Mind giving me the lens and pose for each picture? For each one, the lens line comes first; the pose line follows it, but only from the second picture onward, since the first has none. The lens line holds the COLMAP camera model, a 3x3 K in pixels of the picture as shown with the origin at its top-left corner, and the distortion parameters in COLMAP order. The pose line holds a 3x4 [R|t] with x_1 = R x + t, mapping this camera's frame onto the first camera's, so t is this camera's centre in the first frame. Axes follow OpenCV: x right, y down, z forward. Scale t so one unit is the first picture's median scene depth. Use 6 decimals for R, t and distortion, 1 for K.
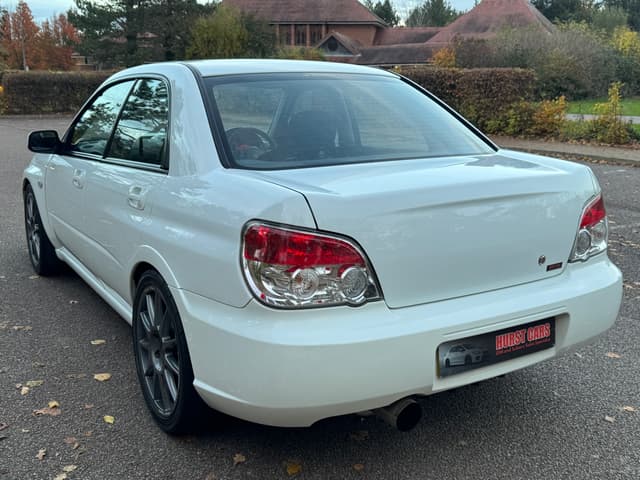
lens RADIAL K [[693.1, 0, 317.4], [0, 693.1, 237.4], [0, 0, 1]] dist [0.058546, 0.000000]
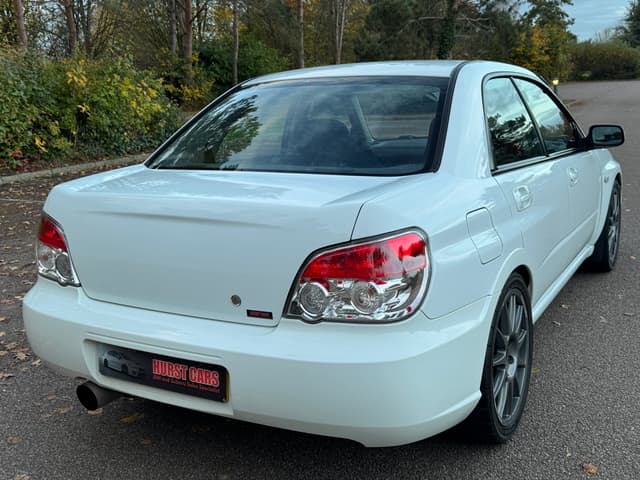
lens RADIAL K [[693.1, 0, 321.5], [0, 693.1, 242.6], [0, 0, 1]] dist [0.058546, 0.000000]
pose [[0.484231, 0.174202, -0.857423, 0.925441], [-0.155460, 0.981516, 0.111617, -0.125519], [0.861018, 0.079246, 0.502362, 0.563264]]
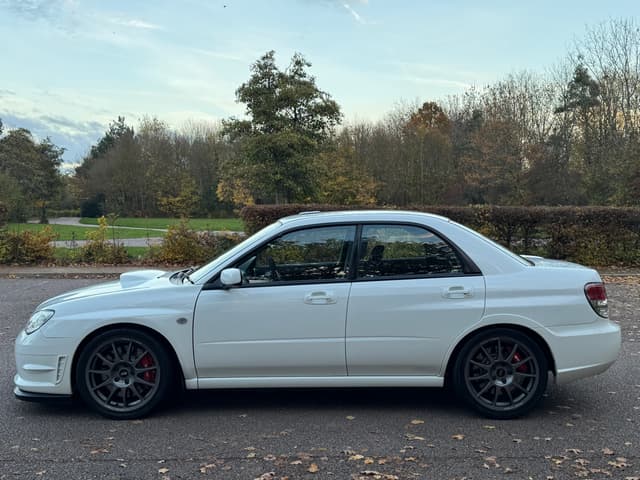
lens RADIAL K [[693.1, 0, 324.4], [0, 693.1, 238.9], [0, 0, 1]] dist [0.058546, 0.000000]
pose [[0.514068, -0.042077, 0.856717, -1.832026], [0.188708, 0.979873, -0.065108, -0.134237], [-0.836734, 0.195139, 0.511662, 0.374543]]
